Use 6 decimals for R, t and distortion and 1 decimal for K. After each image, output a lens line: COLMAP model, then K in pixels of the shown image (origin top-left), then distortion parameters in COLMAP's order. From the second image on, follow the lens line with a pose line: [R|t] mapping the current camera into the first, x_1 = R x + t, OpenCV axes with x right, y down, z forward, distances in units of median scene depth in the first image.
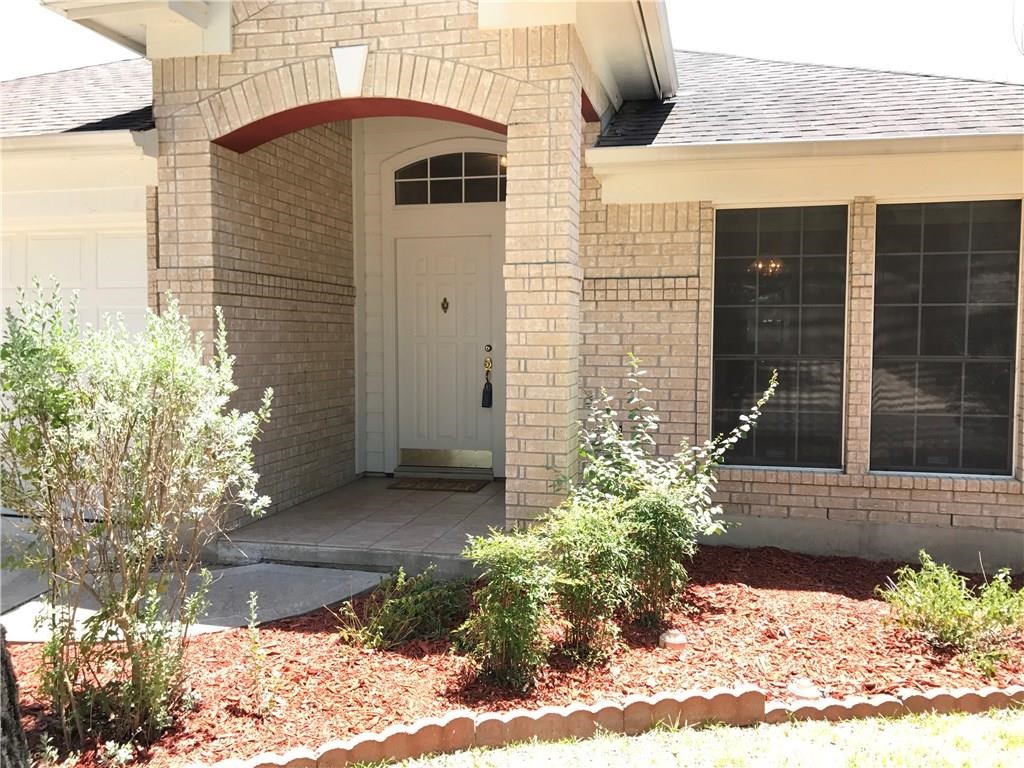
lens RADIAL K [[839.1, 0, 514.3], [0, 839.1, 377.9], [0, 0, 1]] dist [0.016827, -0.019967]
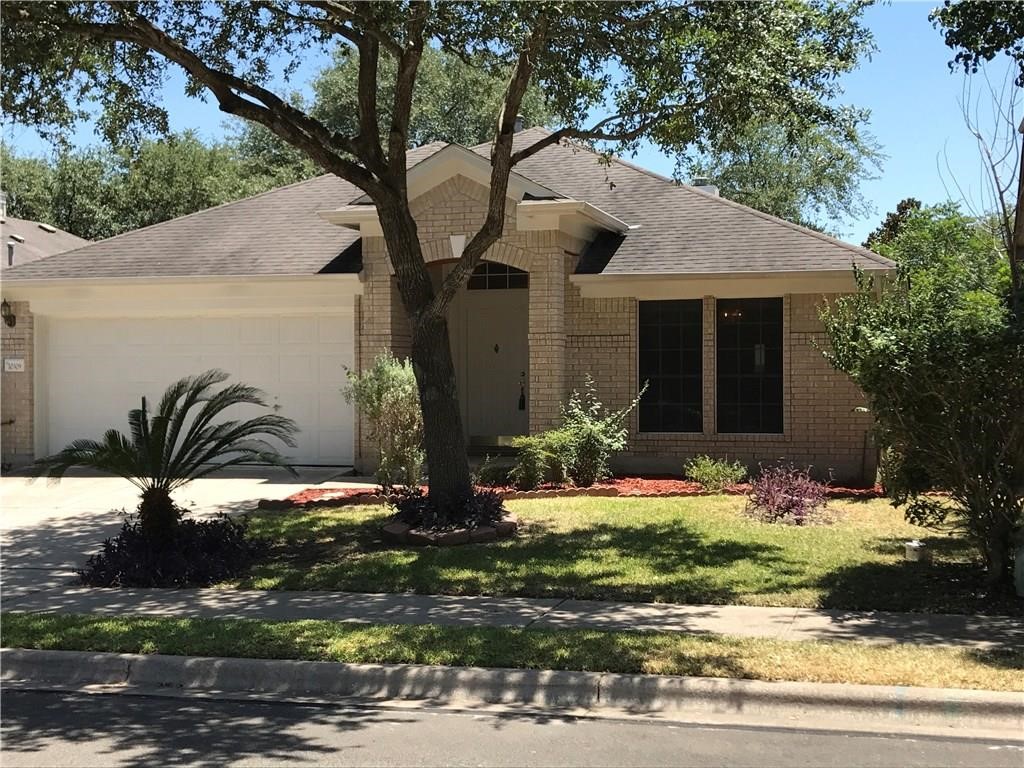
lens RADIAL K [[1515.3, 0, 509.8], [0, 1515.3, 382.8], [0, 0, 1]] dist [0.070187, 0.000000]
pose [[0.998884, -0.008005, -0.046539, 0.116032], [0.005777, 0.998839, -0.047820, 0.174501], [0.046868, 0.047497, 0.997771, -2.806526]]
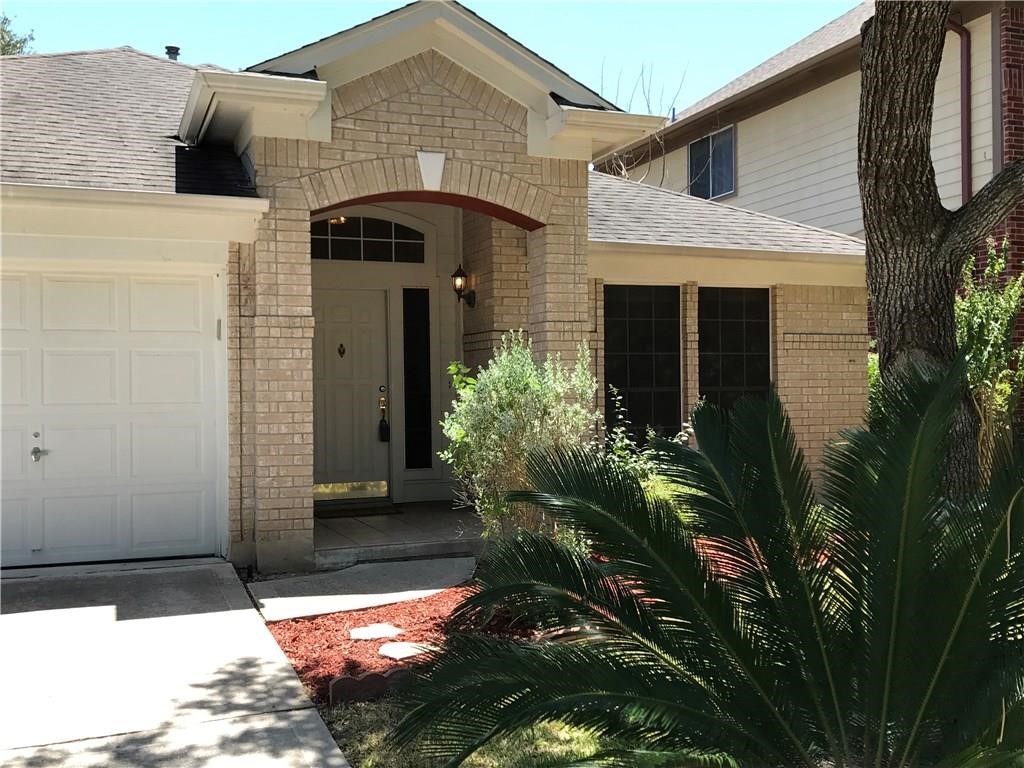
lens RADIAL K [[1045.7, 0, 512.9], [0, 1045.7, 386.8], [0, 0, 1]] dist [0.024953, 0.000000]
pose [[0.815893, -0.010736, 0.578103, -0.993032], [0.043019, 0.998184, -0.042177, 0.041360], [-0.576601, 0.059281, 0.814873, -0.359097]]
